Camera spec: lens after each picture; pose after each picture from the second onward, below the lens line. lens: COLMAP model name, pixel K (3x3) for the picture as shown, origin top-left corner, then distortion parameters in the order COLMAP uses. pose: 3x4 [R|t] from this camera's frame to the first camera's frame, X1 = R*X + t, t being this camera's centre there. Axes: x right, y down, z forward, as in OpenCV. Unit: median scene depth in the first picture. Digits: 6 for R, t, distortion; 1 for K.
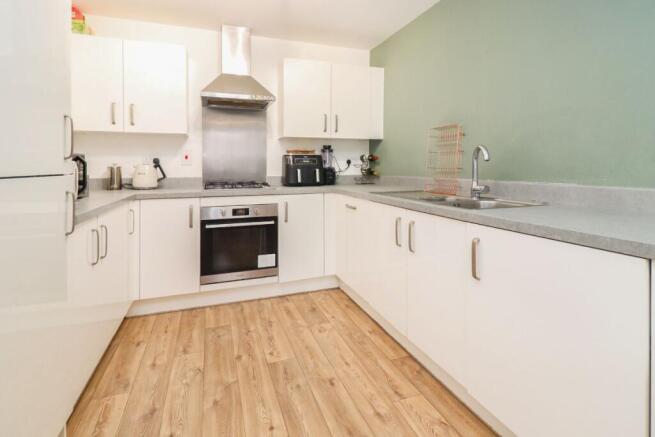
lens RADIAL K [[321.1, 0, 326.5], [0, 321.1, 175.5], [0, 0, 1]] dist [0.001781, -0.000020]
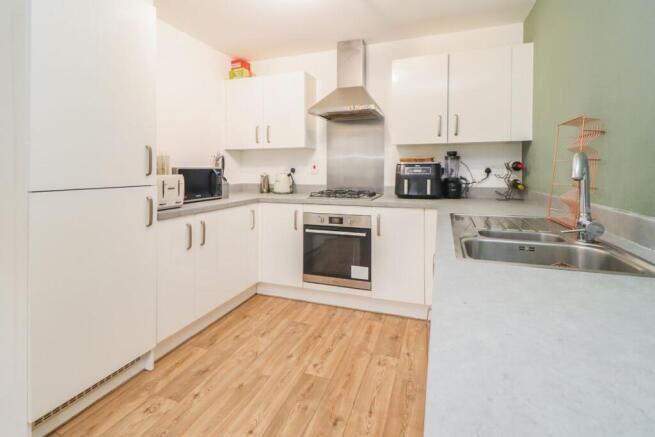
lens RADIAL K [[314.6, 0, 326.9], [0, 314.6, 180.7], [0, 0, 1]] dist [0.003812, 0.000219]
pose [[0.767317, 0.024627, -0.640795, 0.357621], [-0.018994, 0.999697, 0.015676, -0.030579], [0.640987, 0.000142, 0.767552, 0.199692]]
